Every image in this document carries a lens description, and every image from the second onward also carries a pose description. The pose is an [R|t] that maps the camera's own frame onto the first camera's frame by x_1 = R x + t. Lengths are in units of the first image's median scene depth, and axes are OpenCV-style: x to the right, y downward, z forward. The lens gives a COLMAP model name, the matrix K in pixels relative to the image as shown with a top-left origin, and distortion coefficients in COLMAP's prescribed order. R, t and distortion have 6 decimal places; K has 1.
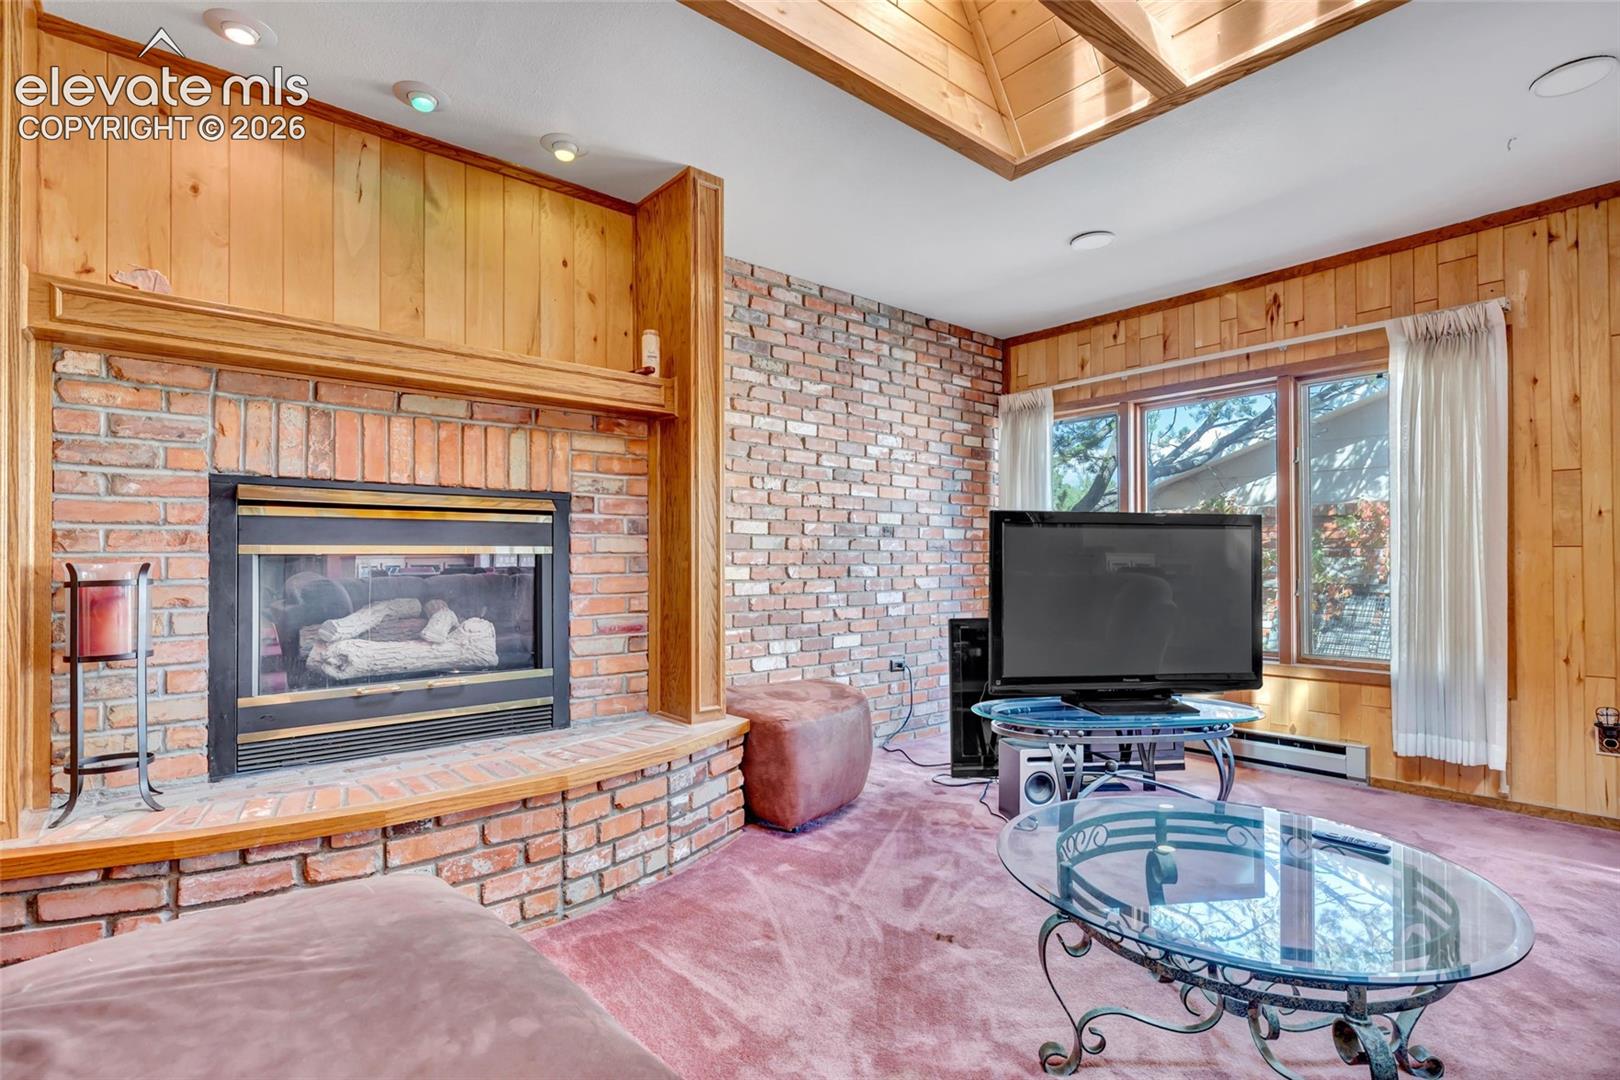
lens RADIAL K [[759.5, 0, 805.4], [0, 759.5, 551.2], [0, 0, 1]] dist [-0.003923, -0.000067]
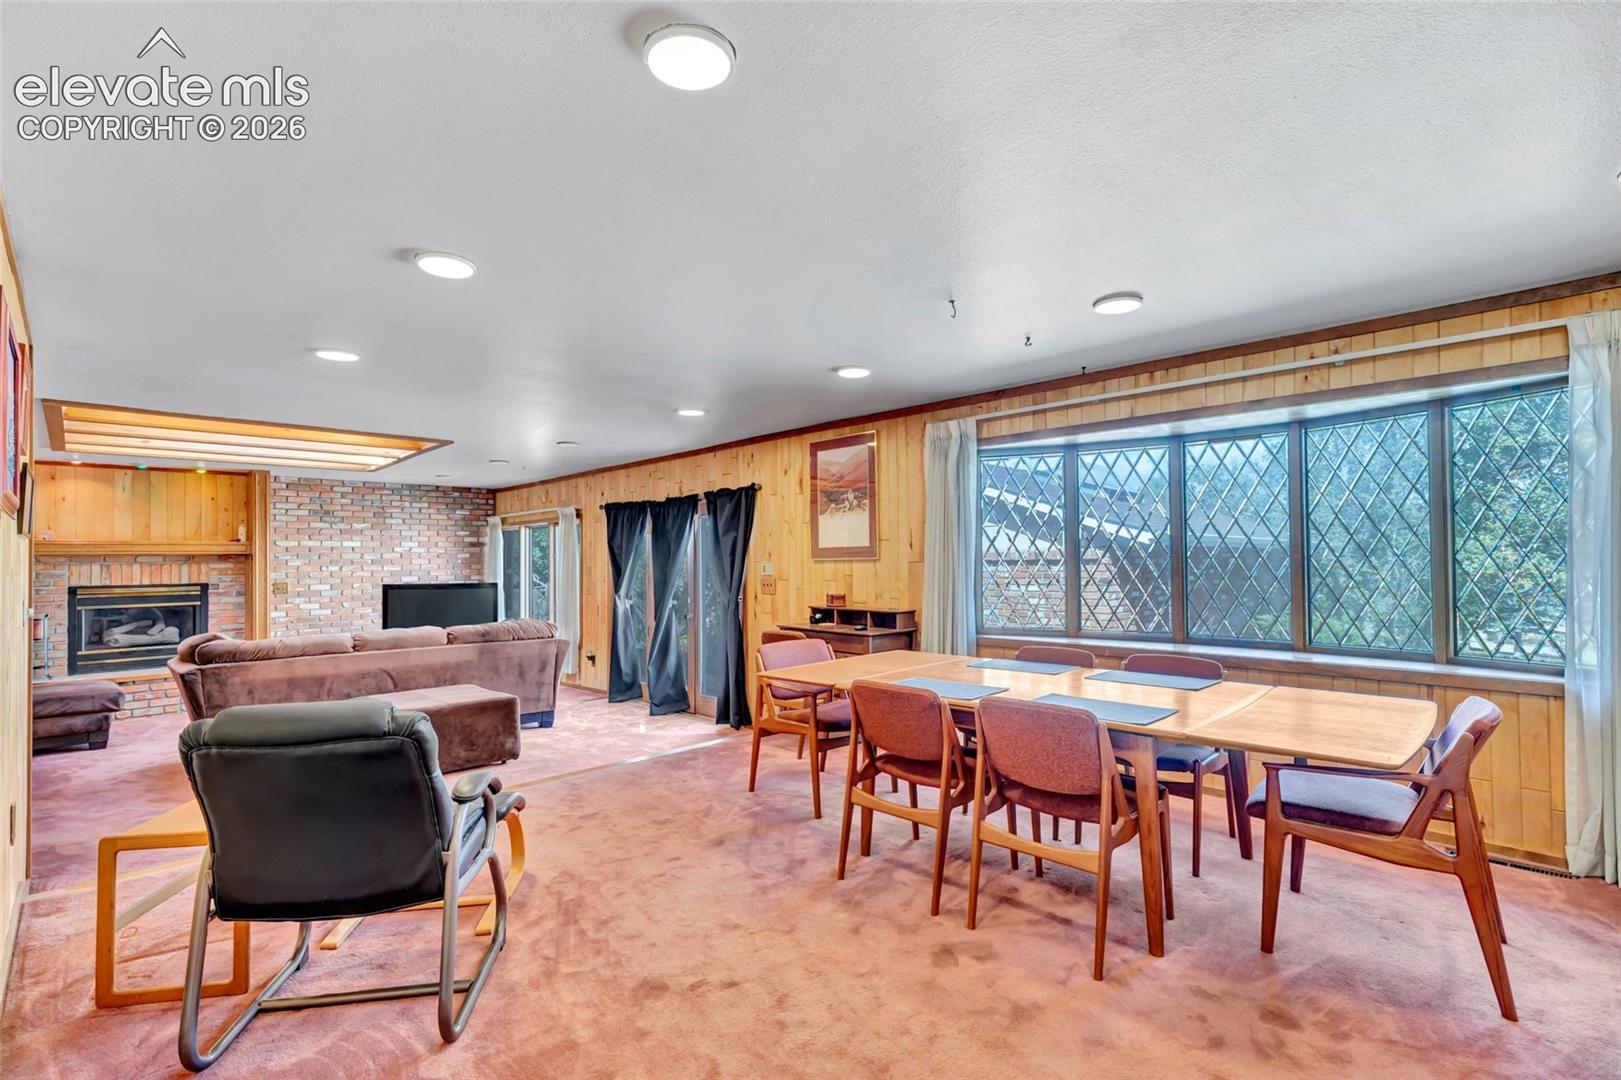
lens RADIAL K [[746.3, 0, 816.5], [0, 746.3, 547.9], [0, 0, 1]] dist [0.010524, 0.000378]
pose [[0.997364, -0.008810, 0.072023, 1.805002], [0.009251, 0.999941, -0.005780, -0.173063], [-0.071968, 0.006431, 0.997386, -2.038497]]
